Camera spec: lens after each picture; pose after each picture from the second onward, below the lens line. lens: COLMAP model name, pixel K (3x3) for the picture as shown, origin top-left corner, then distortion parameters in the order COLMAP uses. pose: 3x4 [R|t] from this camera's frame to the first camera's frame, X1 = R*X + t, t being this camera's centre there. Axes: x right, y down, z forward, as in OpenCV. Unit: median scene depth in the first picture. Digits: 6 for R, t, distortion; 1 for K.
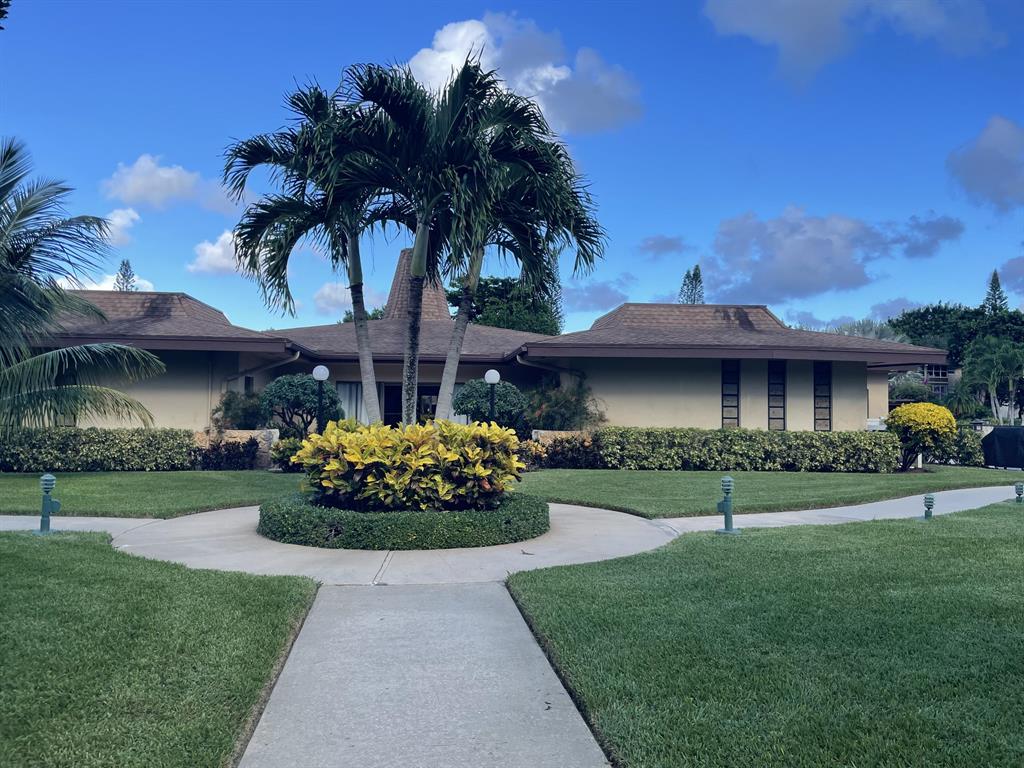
lens RADIAL K [[795.4, 0, 512.0], [0, 795.4, 384.0], [0, 0, 1]] dist [0.008579, -0.004590]
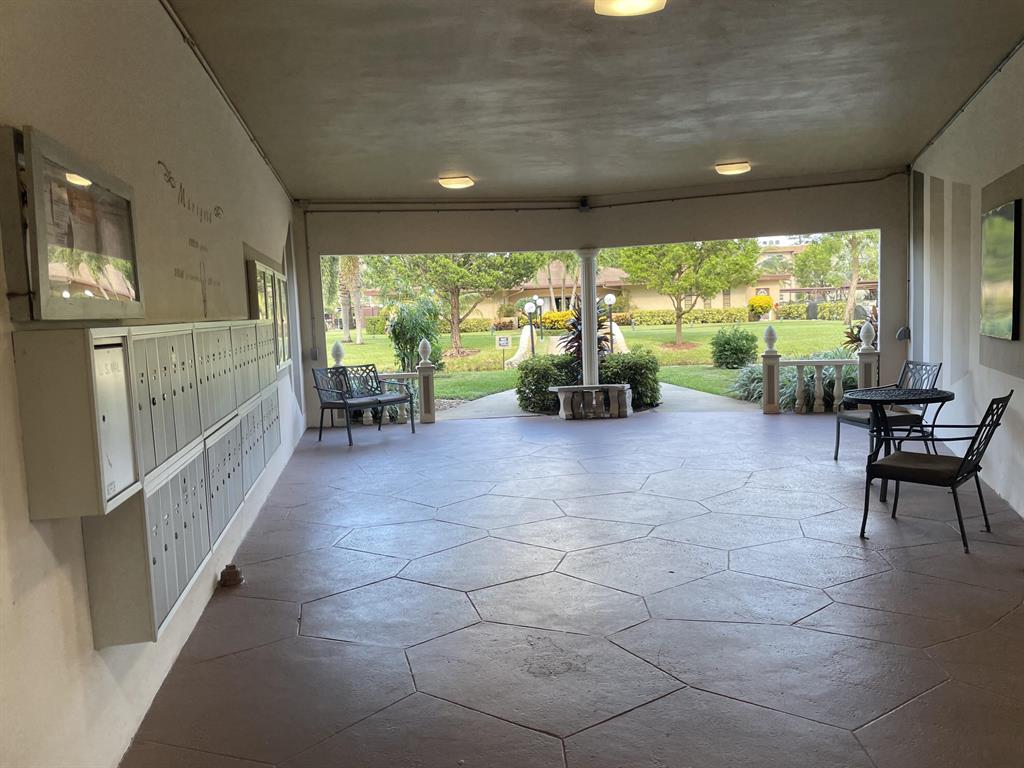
lens RADIAL K [[795.4, 0, 512.0], [0, 795.4, 384.0], [0, 0, 1]] dist [0.008579, -0.004590]
pose [[0.981301, -0.032176, -0.189769, 0.229860], [0.056451, 0.990684, 0.123933, -0.062217], [0.184014, -0.132328, 0.973975, -1.888389]]
